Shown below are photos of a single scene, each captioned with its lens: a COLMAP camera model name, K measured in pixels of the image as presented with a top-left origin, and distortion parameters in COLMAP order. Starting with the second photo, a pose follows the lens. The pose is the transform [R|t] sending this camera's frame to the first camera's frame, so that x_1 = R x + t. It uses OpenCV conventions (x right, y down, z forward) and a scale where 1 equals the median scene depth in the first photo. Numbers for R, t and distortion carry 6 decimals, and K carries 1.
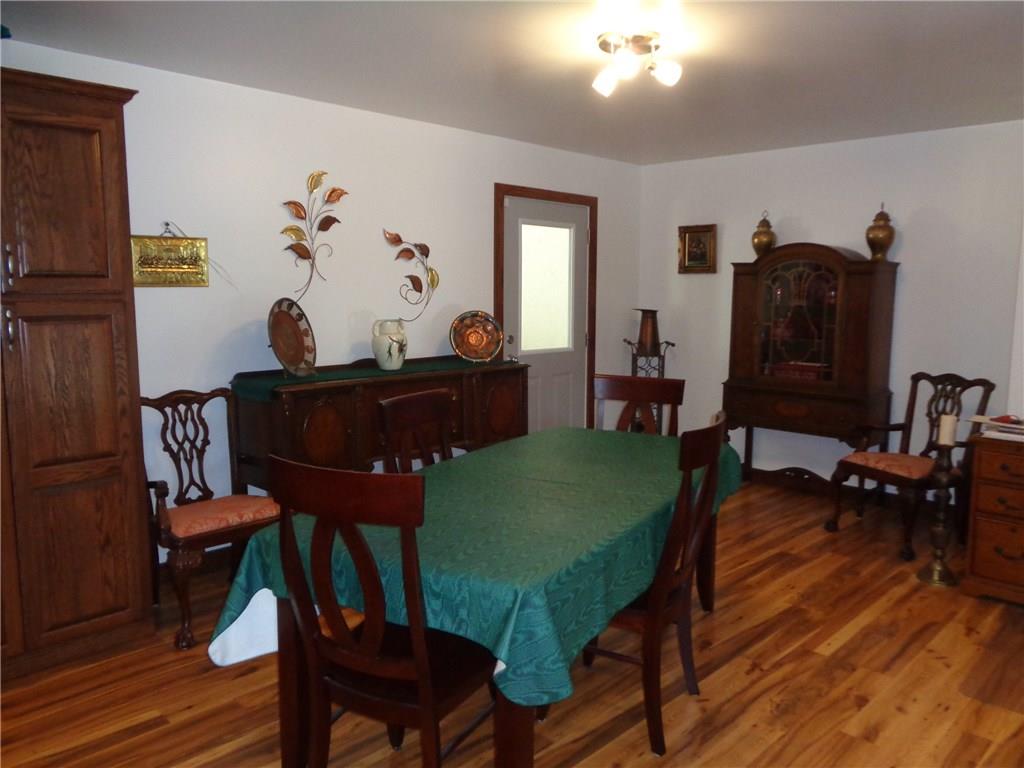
lens RADIAL K [[775.2, 0, 517.6], [0, 775.2, 379.4], [0, 0, 1]] dist [0.016814, -0.001291]
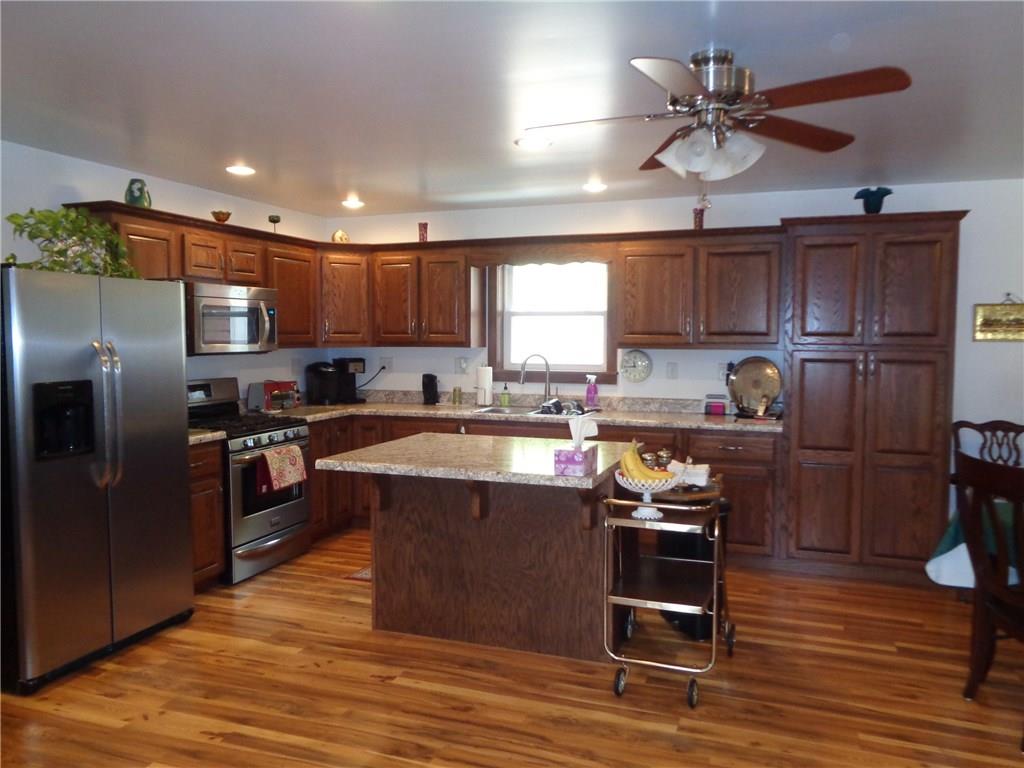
lens RADIAL K [[775.2, 0, 512.8], [0, 775.2, 383.0], [0, 0, 1]] dist [0.016814, -0.001291]
pose [[0.408294, 0.060771, -0.910825, 0.412366], [-0.110592, 0.993725, 0.016727, 0.019711], [0.906127, 0.093900, 0.412453, -0.282829]]
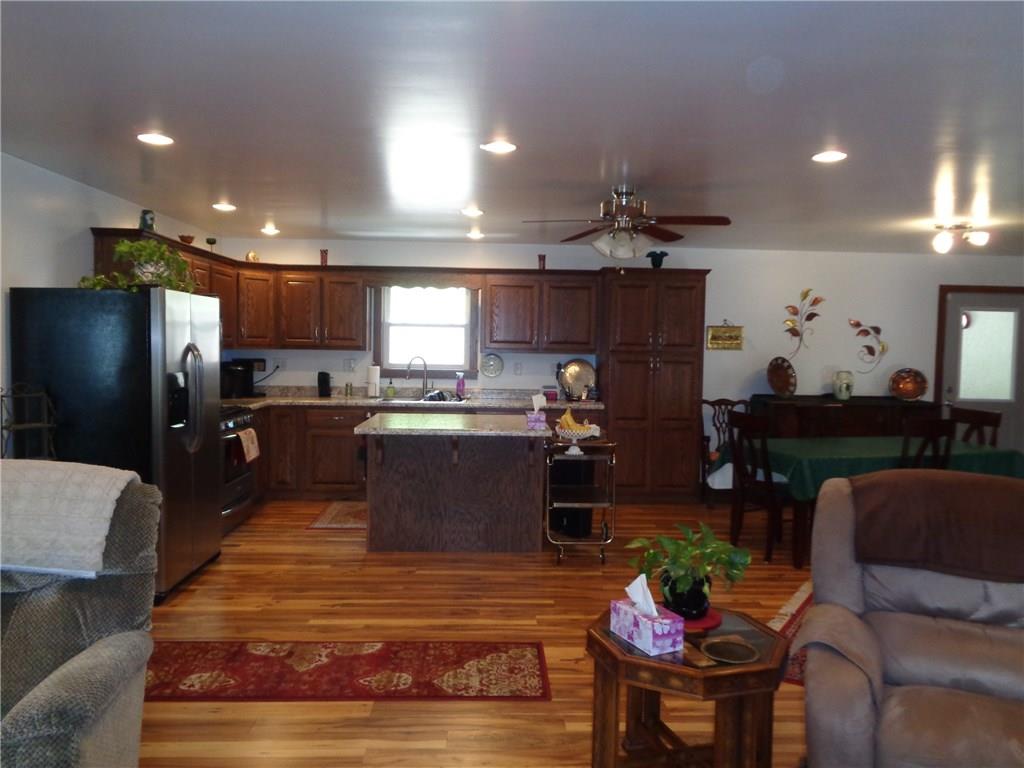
lens RADIAL K [[775.2, 0, 514.0], [0, 775.2, 380.6], [0, 0, 1]] dist [0.016814, -0.001291]
pose [[0.722370, 0.047755, -0.689856, 0.590202], [-0.099729, 0.994378, -0.035594, 0.093471], [0.684277, 0.094510, 0.723072, -0.891000]]
